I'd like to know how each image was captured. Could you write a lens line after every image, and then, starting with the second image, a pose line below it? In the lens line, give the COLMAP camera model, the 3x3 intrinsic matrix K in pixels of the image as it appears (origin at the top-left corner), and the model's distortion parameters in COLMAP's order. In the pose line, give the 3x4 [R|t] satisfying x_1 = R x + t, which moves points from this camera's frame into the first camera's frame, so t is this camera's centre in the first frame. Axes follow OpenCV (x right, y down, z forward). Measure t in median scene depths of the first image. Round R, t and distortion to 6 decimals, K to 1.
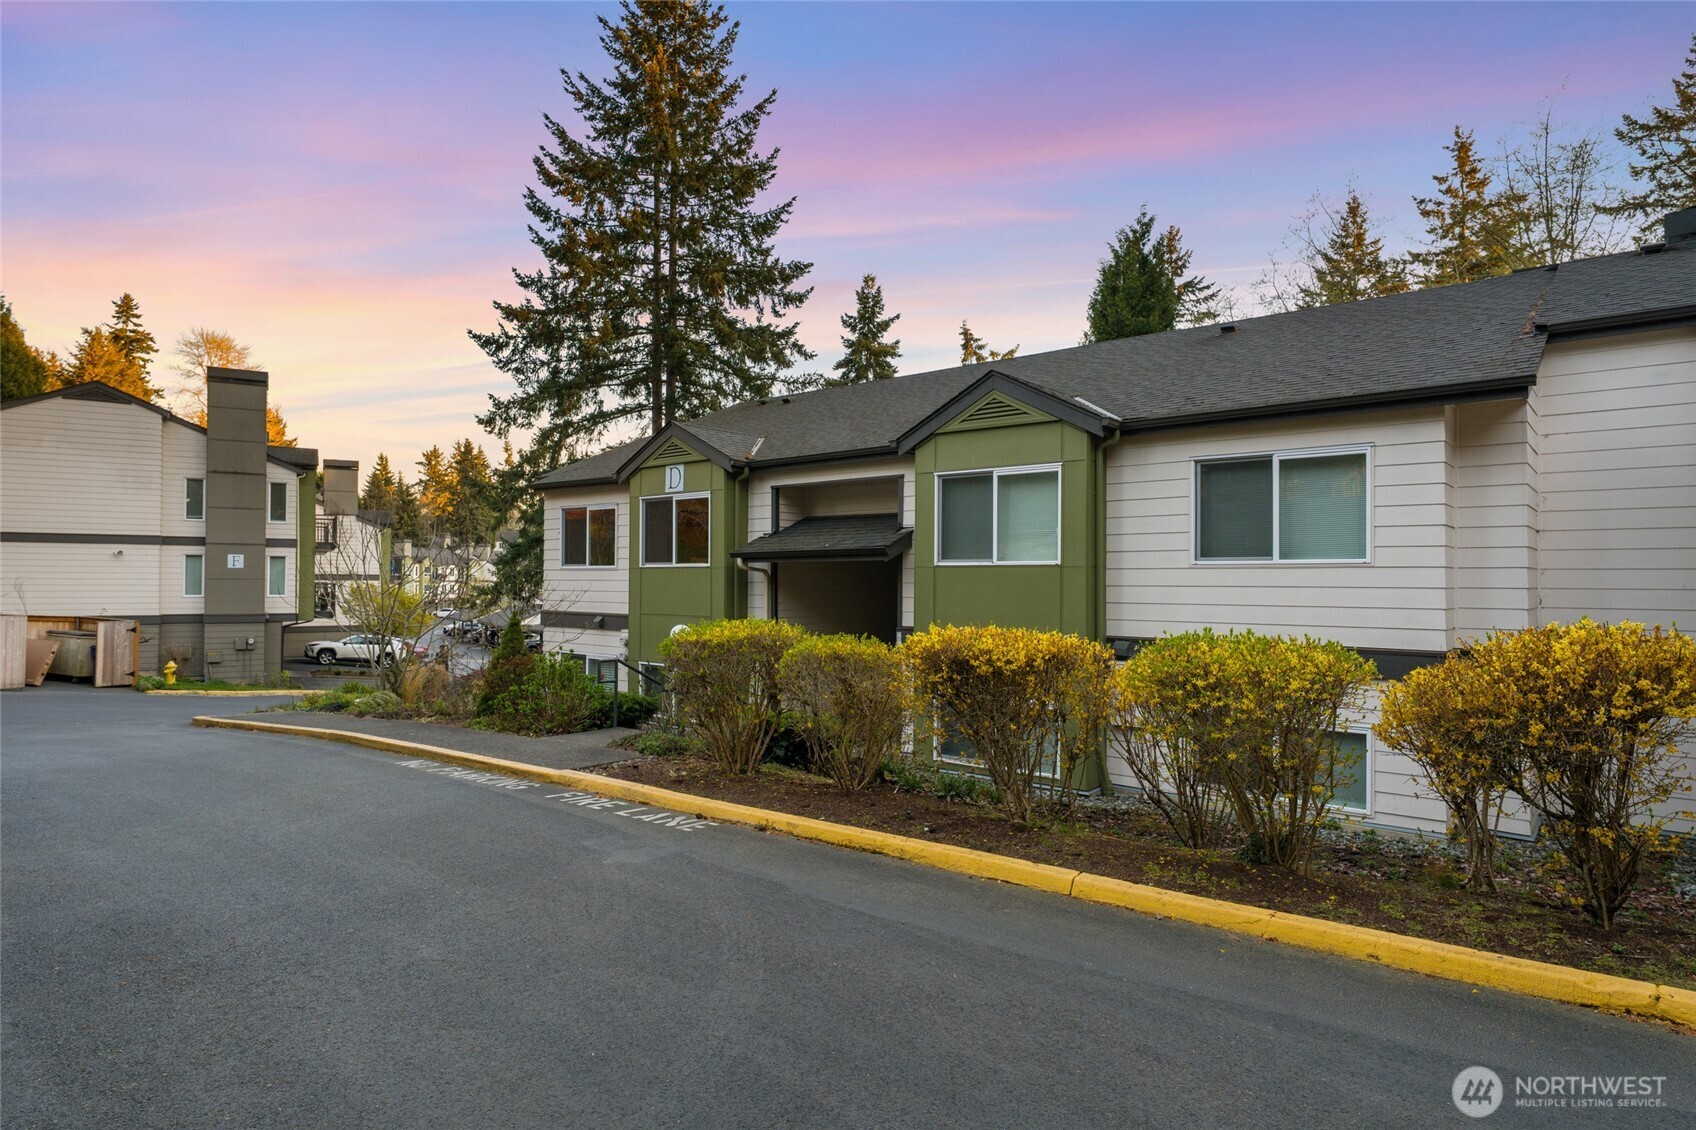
lens RADIAL K [[1009.8, 0, 818.8], [0, 1009.8, 567.5], [0, 0, 1]] dist [0.007276, 0.001441]
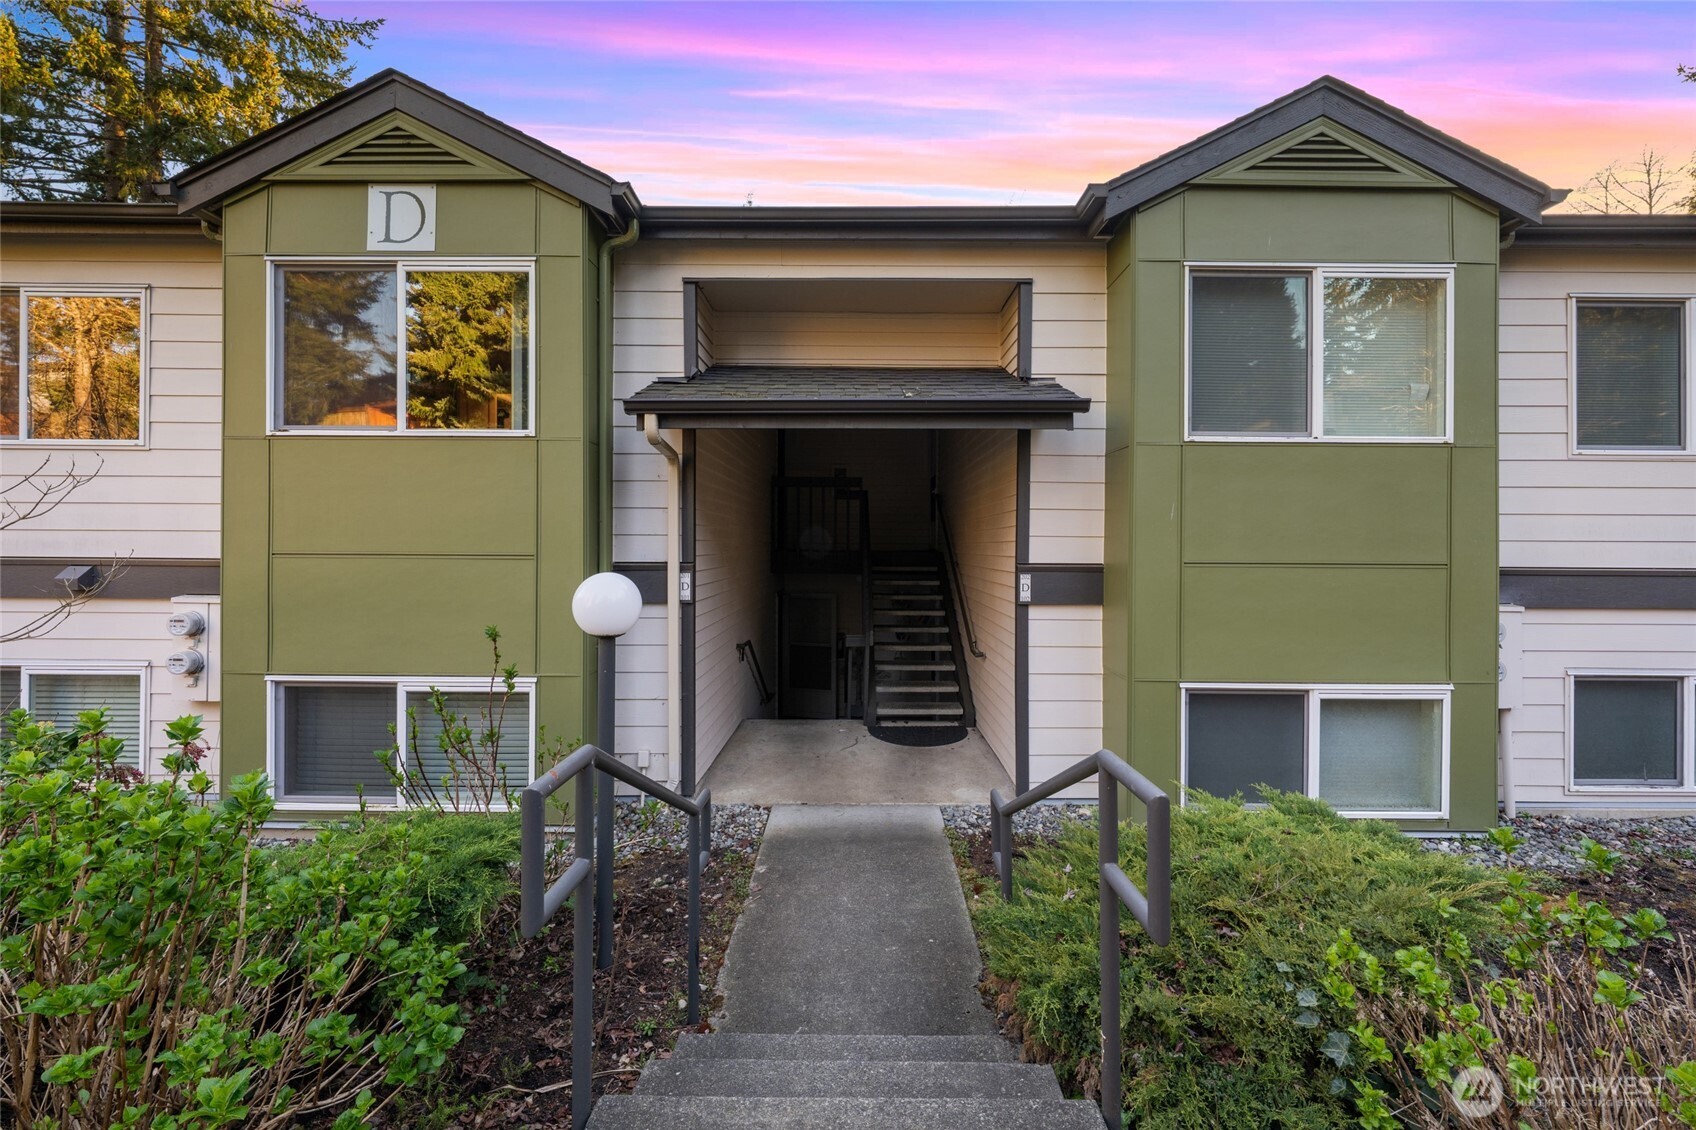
lens RADIAL K [[652.3, 0, 881.3], [0, 652.3, 542.3], [0, 0, 1]] dist [0.000288, -0.000139]
pose [[0.743651, 0.004966, 0.668550, -0.208499], [-0.010504, 0.999936, 0.004256, 0.046618], [-0.668485, -0.010188, 0.743655, 0.800584]]
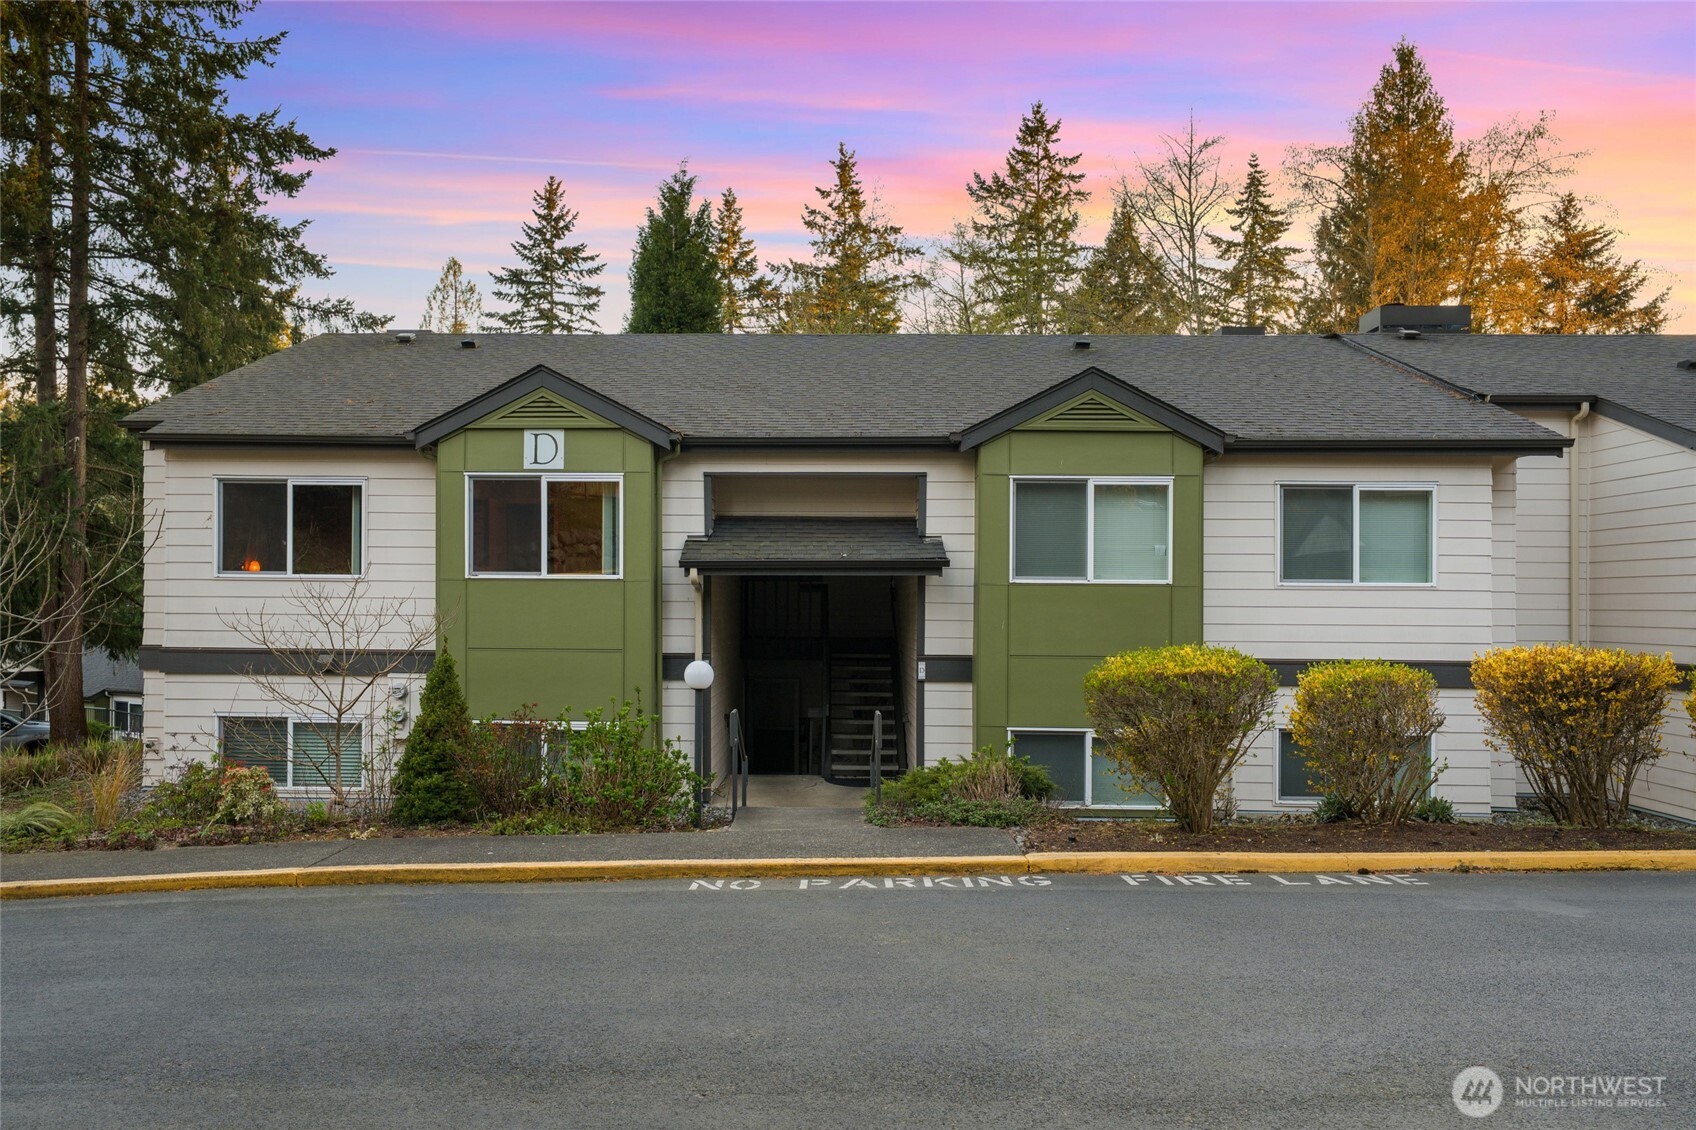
lens RADIAL K [[1245.0, 0, 844.6], [0, 1245.0, 613.6], [0, 0, 1]] dist [0.001659, 0.002013]
pose [[0.761568, -0.002436, 0.648081, -0.639046], [-0.012110, 0.999765, 0.017989, 0.006335], [-0.647972, -0.021548, 0.761359, 0.261859]]
